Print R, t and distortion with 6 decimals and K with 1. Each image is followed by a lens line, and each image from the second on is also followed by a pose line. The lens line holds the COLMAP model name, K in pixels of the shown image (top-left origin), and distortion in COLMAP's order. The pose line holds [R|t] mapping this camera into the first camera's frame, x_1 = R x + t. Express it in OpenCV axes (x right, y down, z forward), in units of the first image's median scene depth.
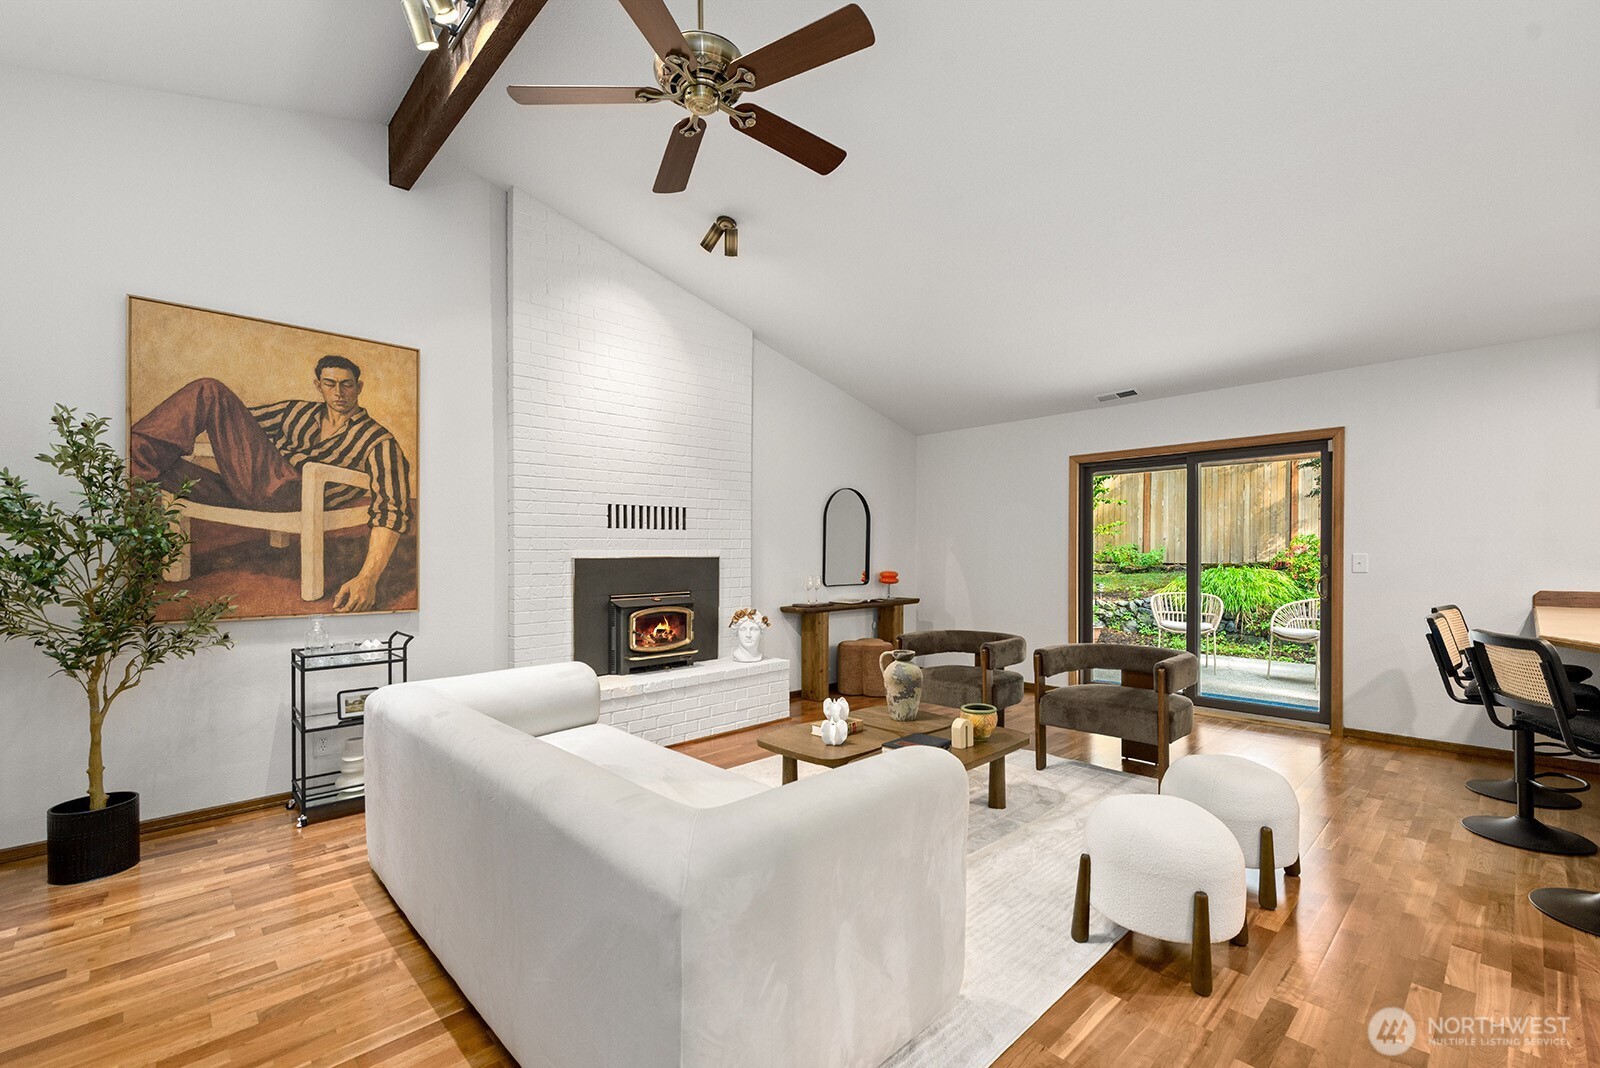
lens RADIAL K [[694.9, 0, 806.0], [0, 694.9, 550.4], [0, 0, 1]] dist [-0.003056, -0.001811]
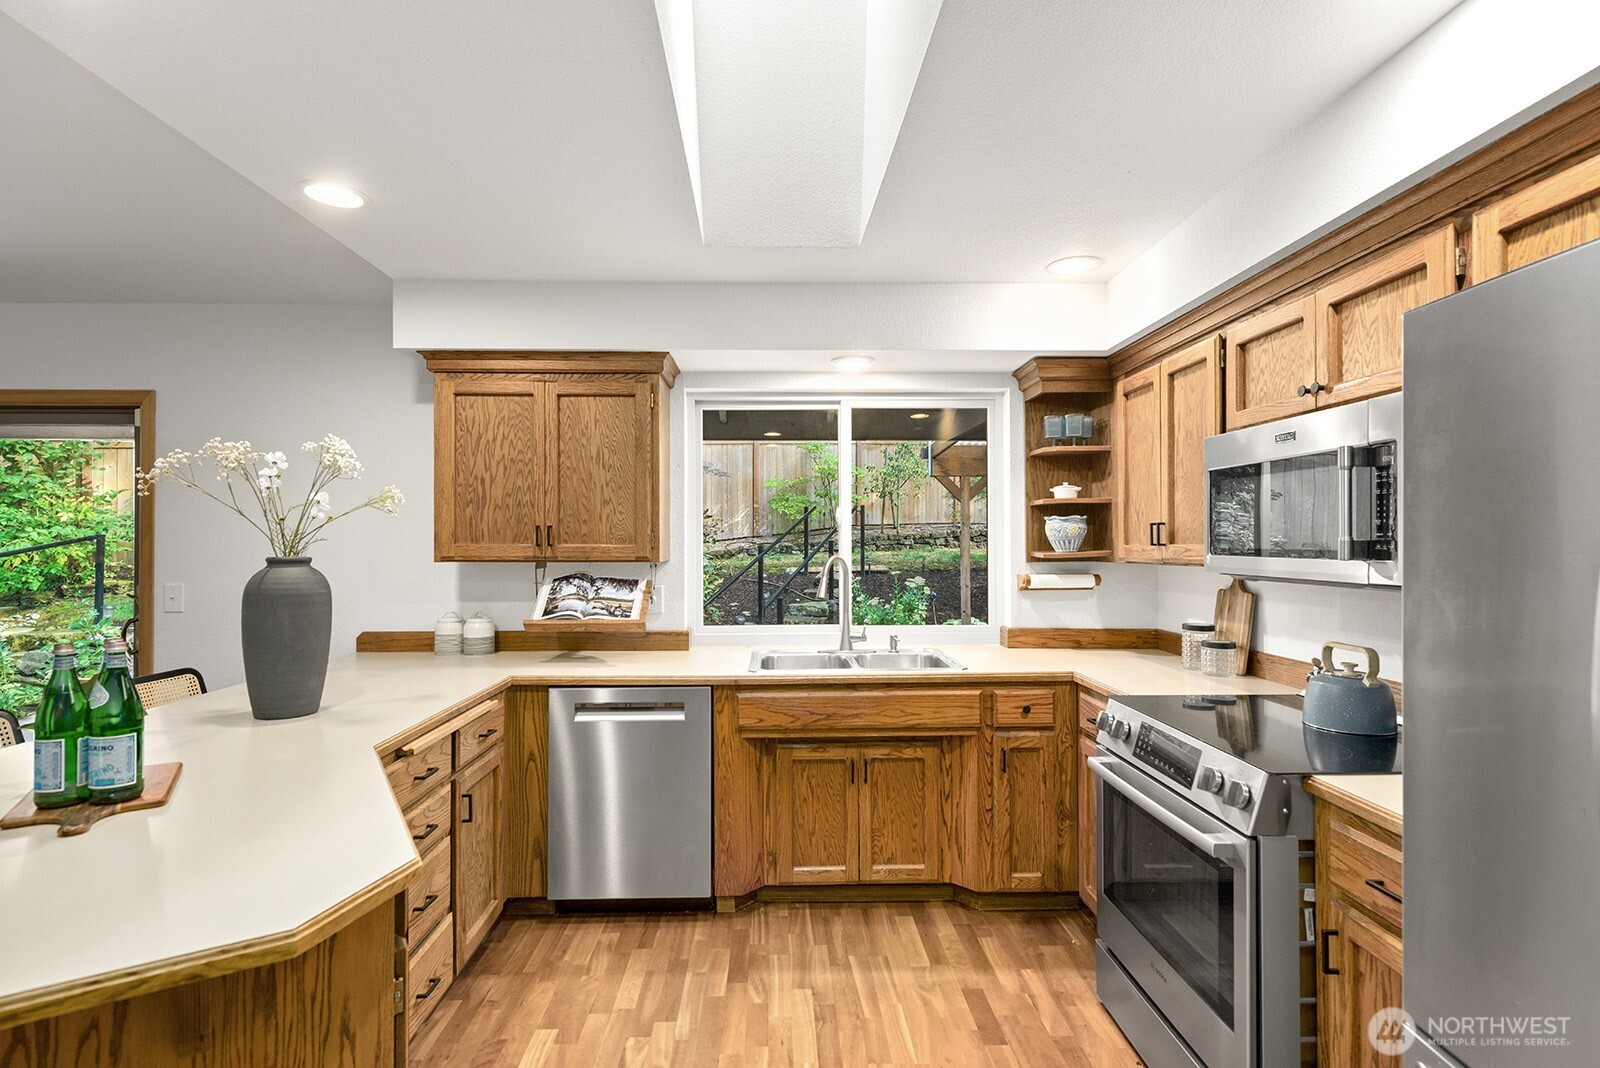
lens RADIAL K [[775.9, 0, 799.0], [0, 775.9, 533.5], [0, 0, 1]] dist [0.013588, -0.005307]
pose [[0.653033, 0.013765, 0.757205, 0.604966], [-0.001695, 0.999859, -0.016714, -0.031137], [-0.757328, 0.009631, 0.652964, 0.052905]]
